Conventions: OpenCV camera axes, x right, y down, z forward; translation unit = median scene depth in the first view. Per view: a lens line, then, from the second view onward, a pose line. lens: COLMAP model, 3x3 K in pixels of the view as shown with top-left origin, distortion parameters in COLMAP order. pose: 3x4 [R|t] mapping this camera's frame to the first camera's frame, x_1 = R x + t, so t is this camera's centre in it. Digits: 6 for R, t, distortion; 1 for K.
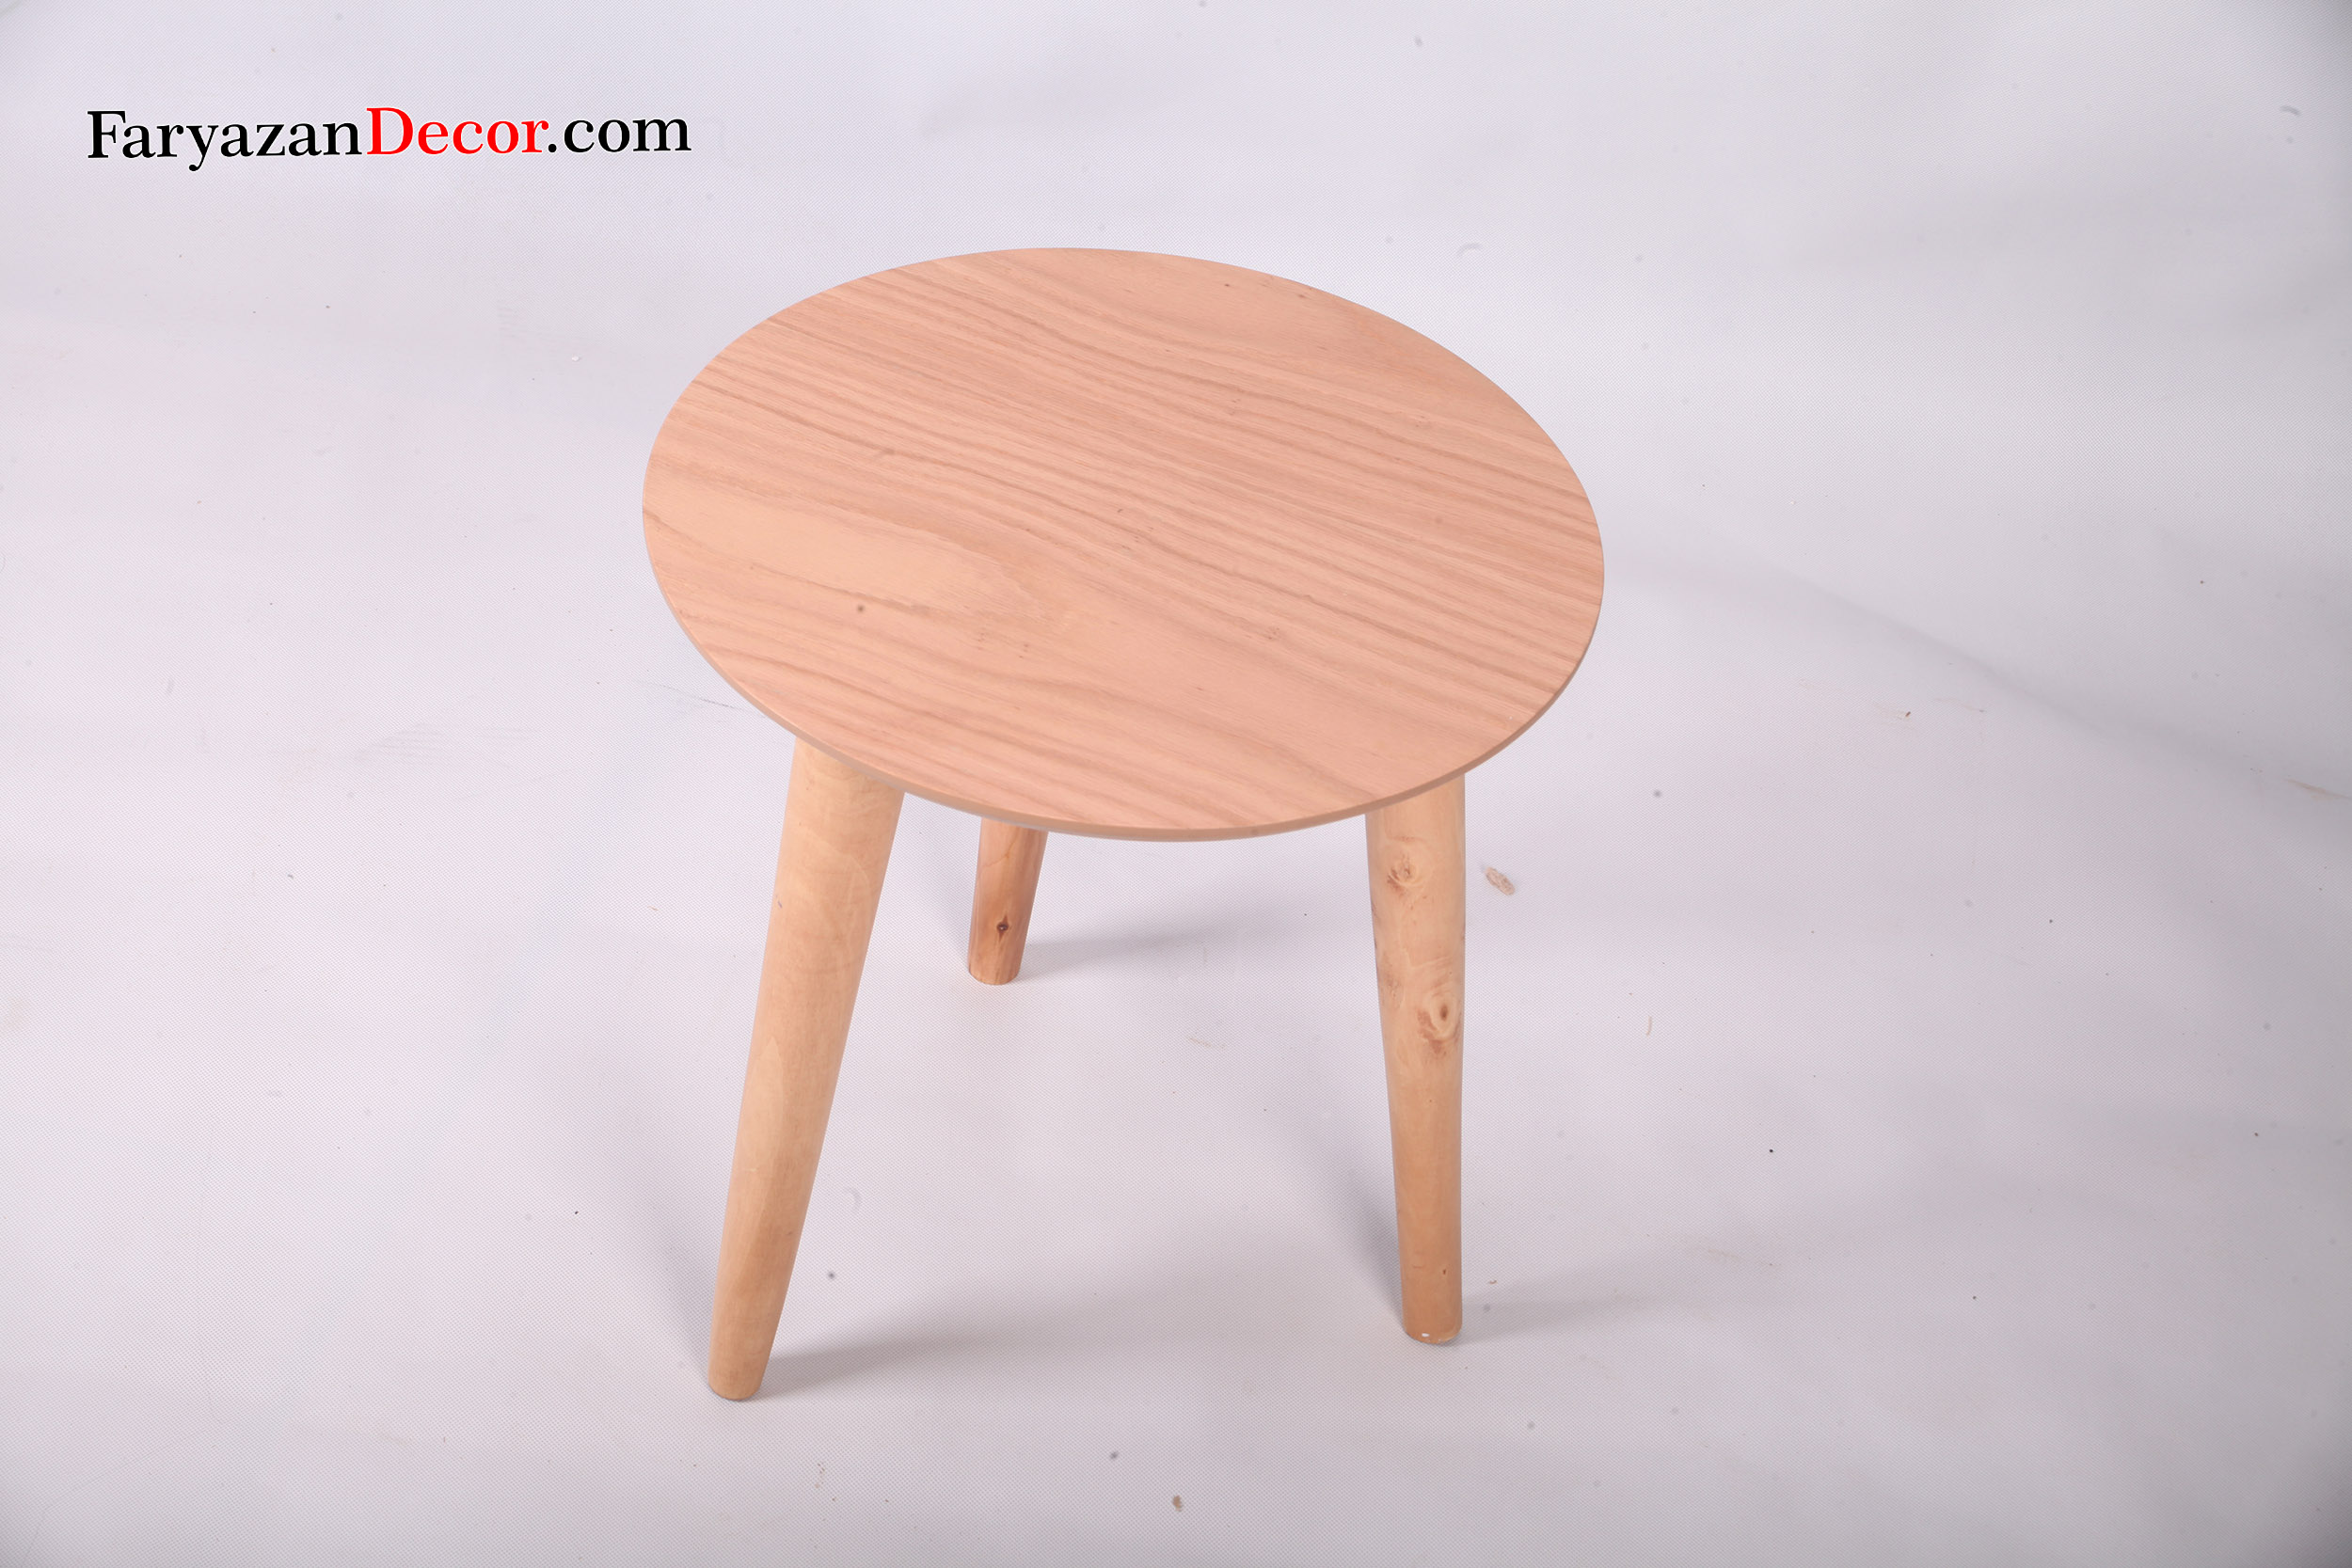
lens RADIAL K [[4290.0, 0, 1176.0], [0, 4290.0, 784.0], [0, 0, 1]] dist [0.167965, 0.109913]
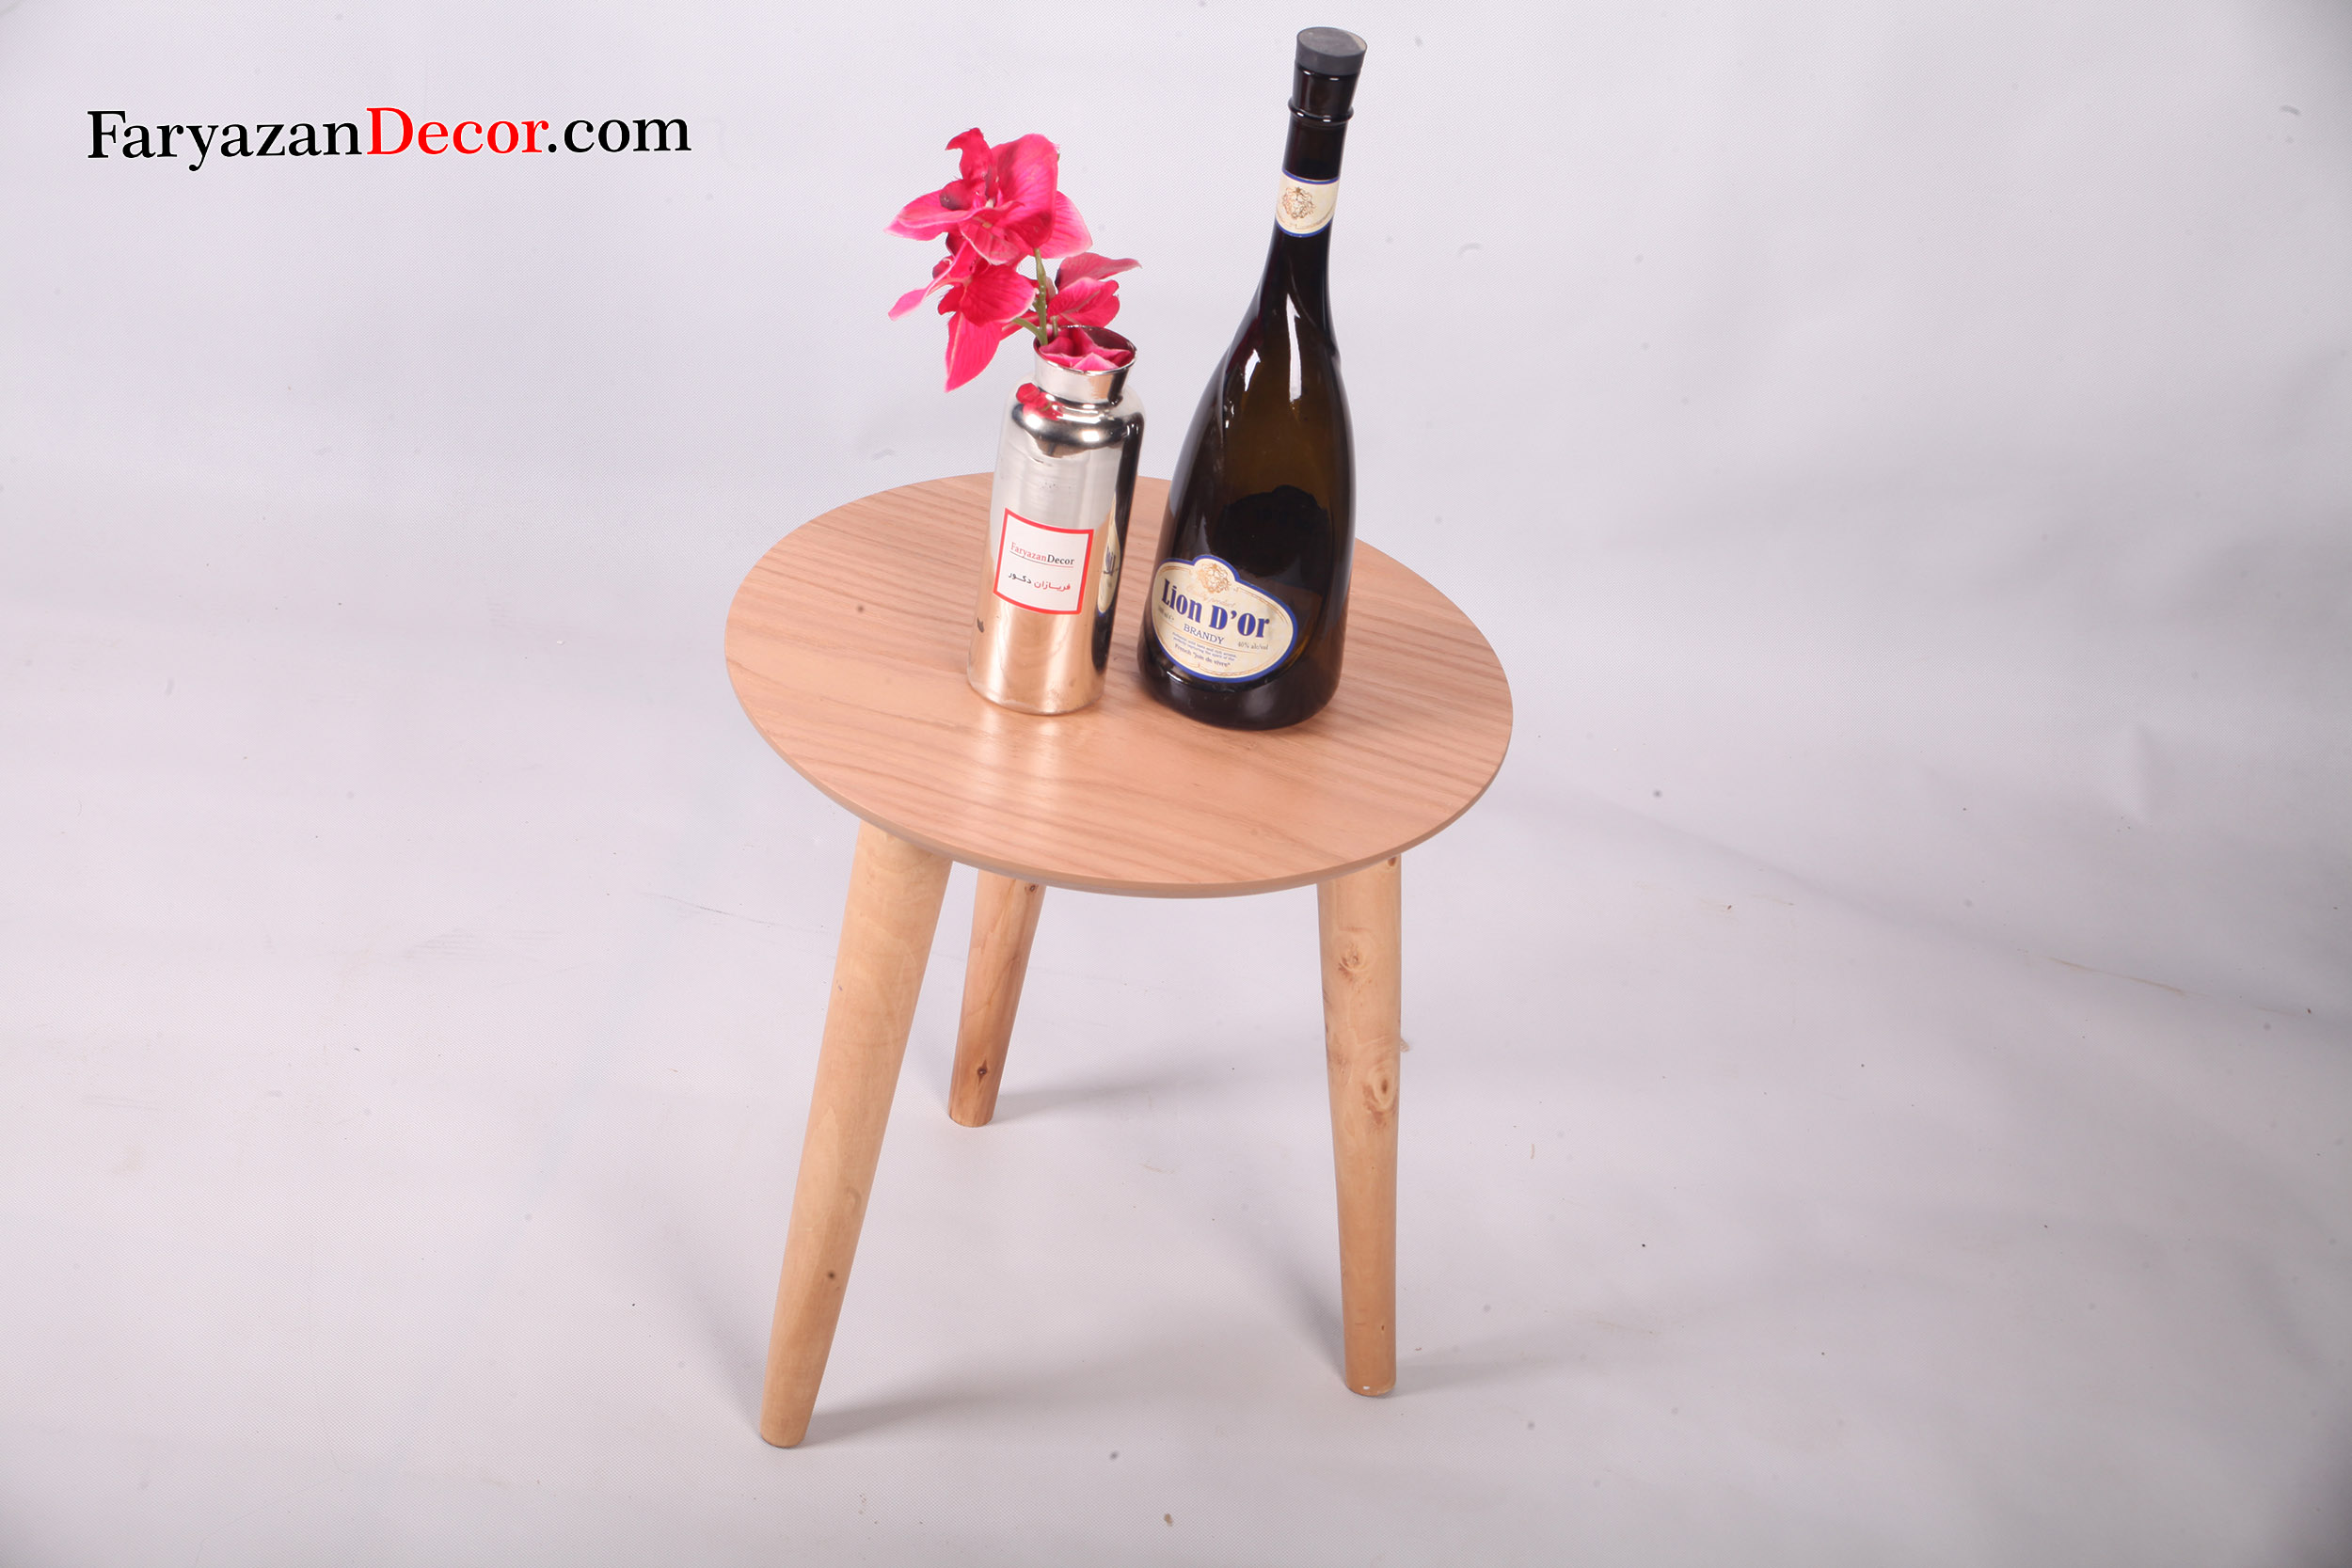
lens RADIAL K [[4290.0, 0, 1176.0], [0, 4290.0, 784.0], [0, 0, 1]] dist [0.167965, 0.109913]
pose [[0.997362, -0.018414, 0.070215, -0.079804], [0.027189, 0.991640, -0.126140, 0.122057], [-0.067305, 0.127716, 0.989524, -0.193421]]
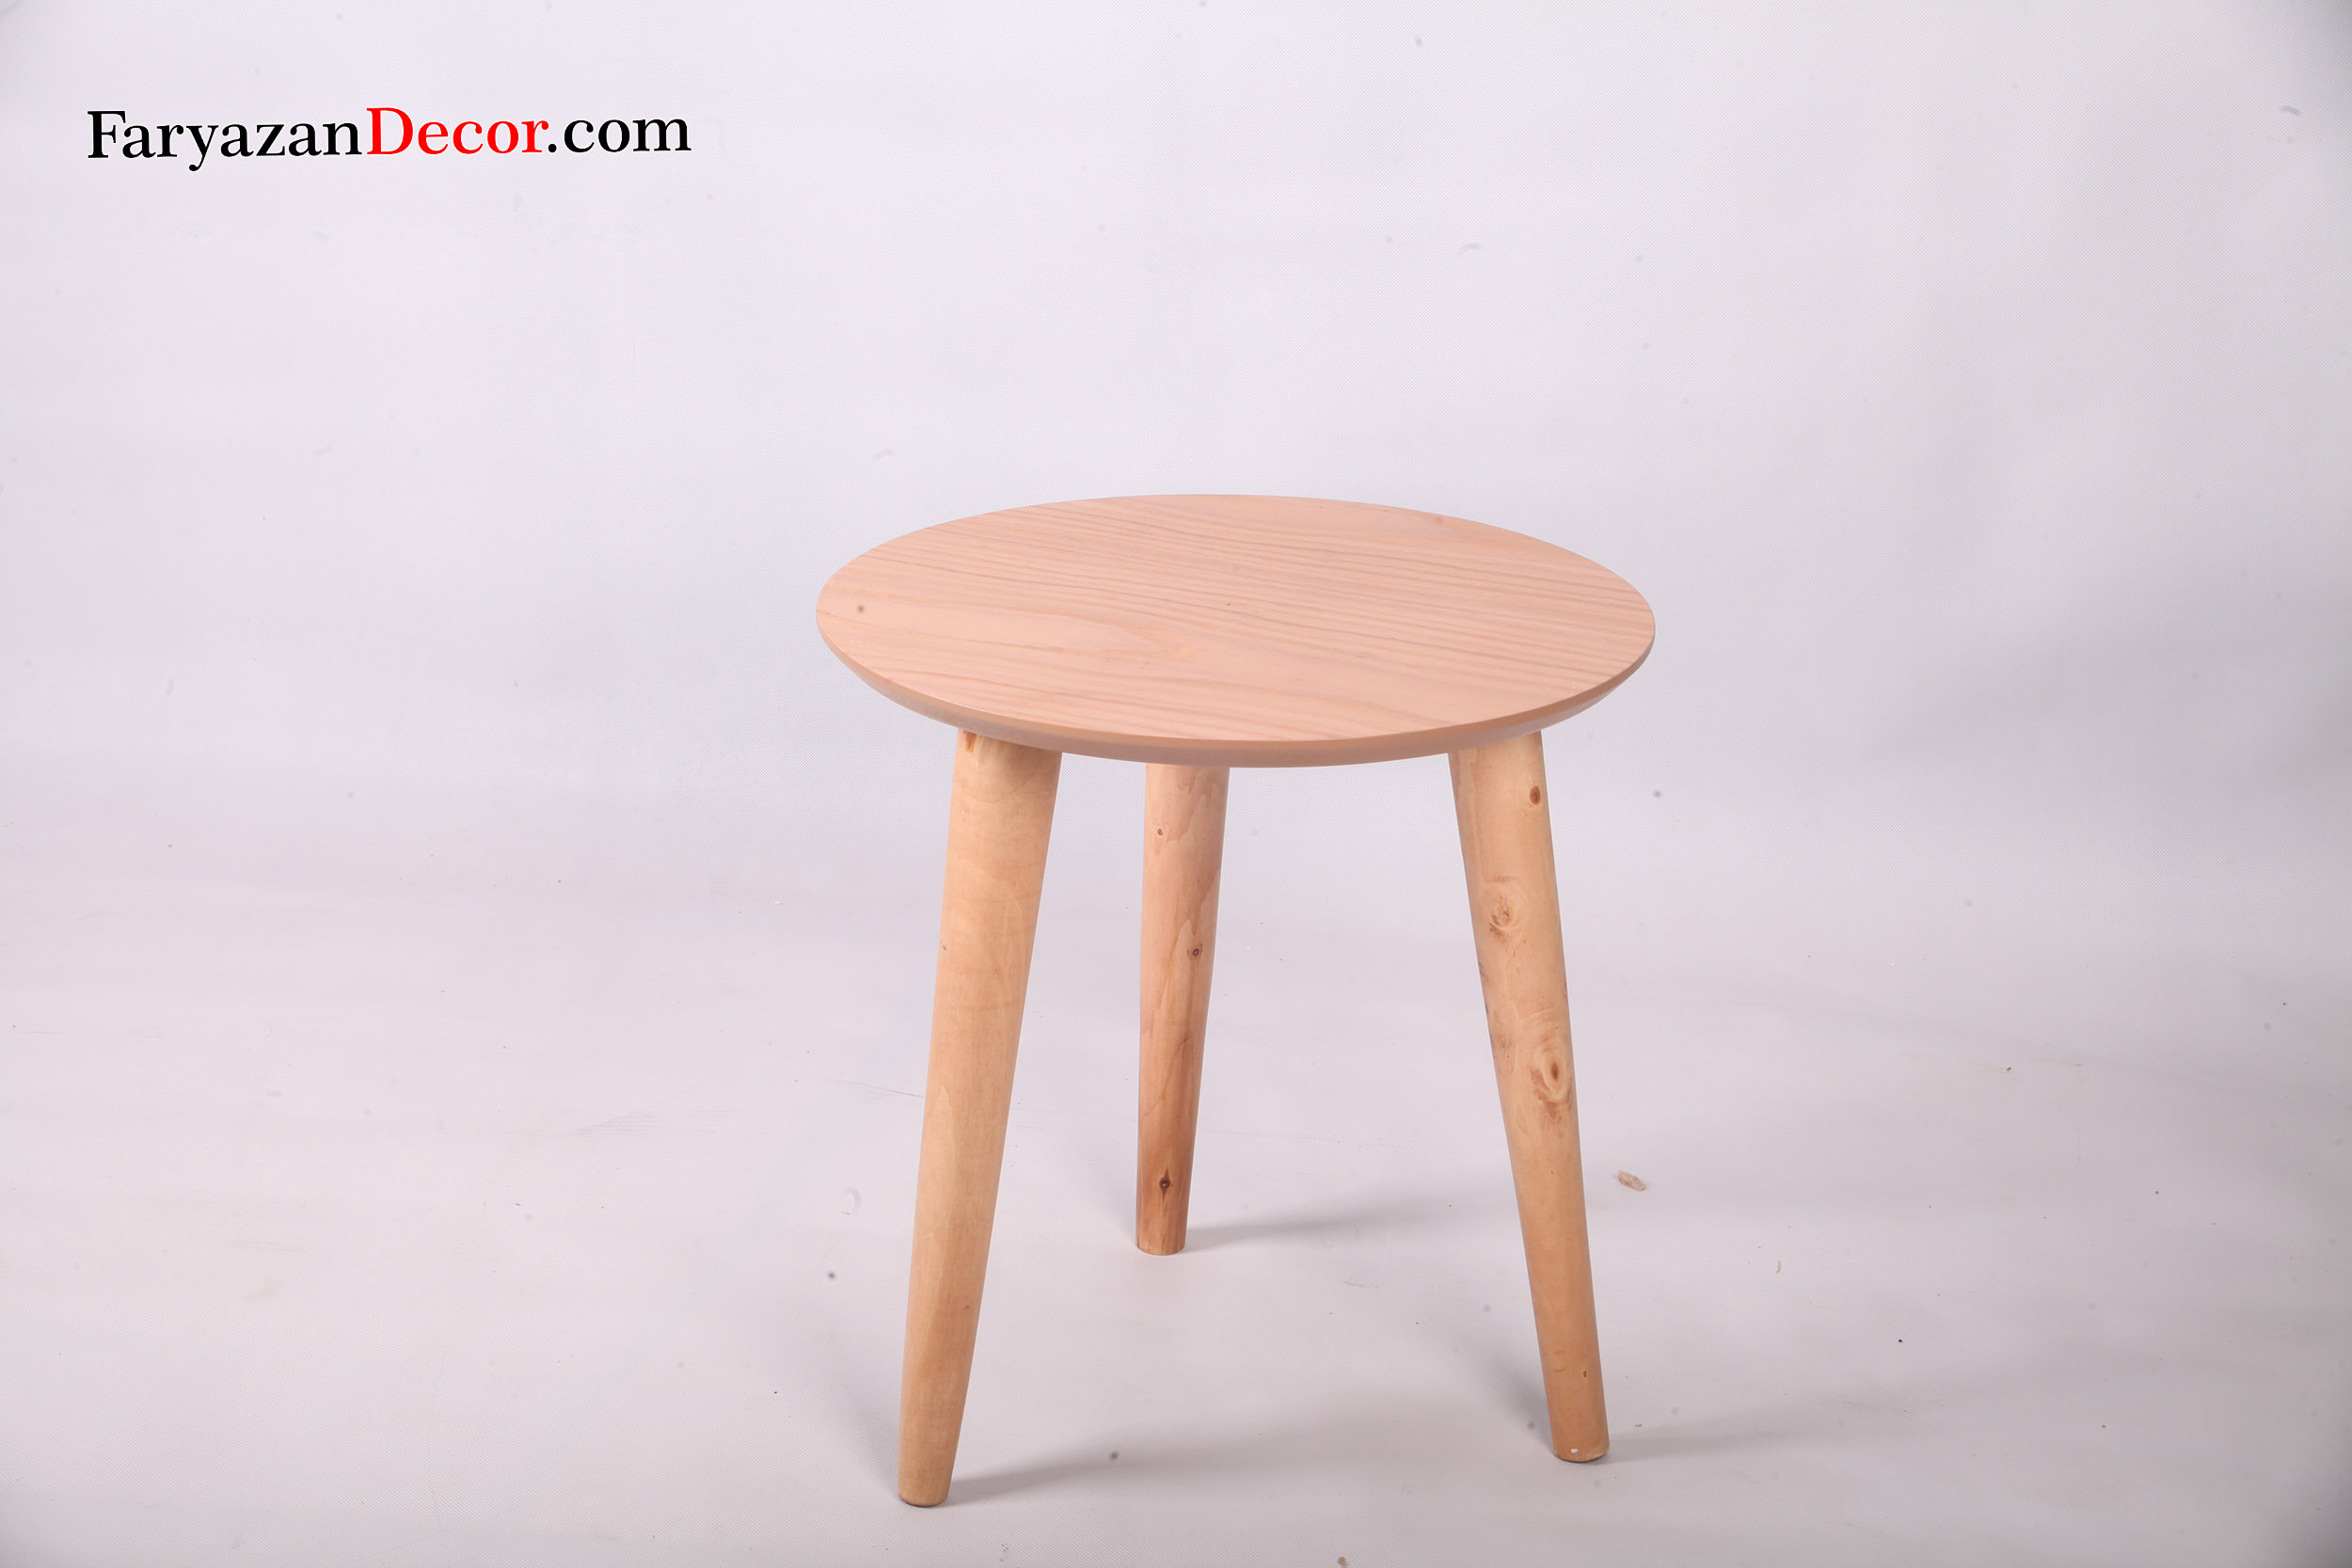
lens RADIAL K [[4290.0, 0, 1176.0], [0, 4290.0, 784.0], [0, 0, 1]] dist [0.167965, 0.109913]
pose [[0.996801, -0.066605, -0.044186, 0.019984], [0.046679, 0.933847, -0.354614, 0.378808], [0.064882, 0.351417, 0.933968, -0.056973]]
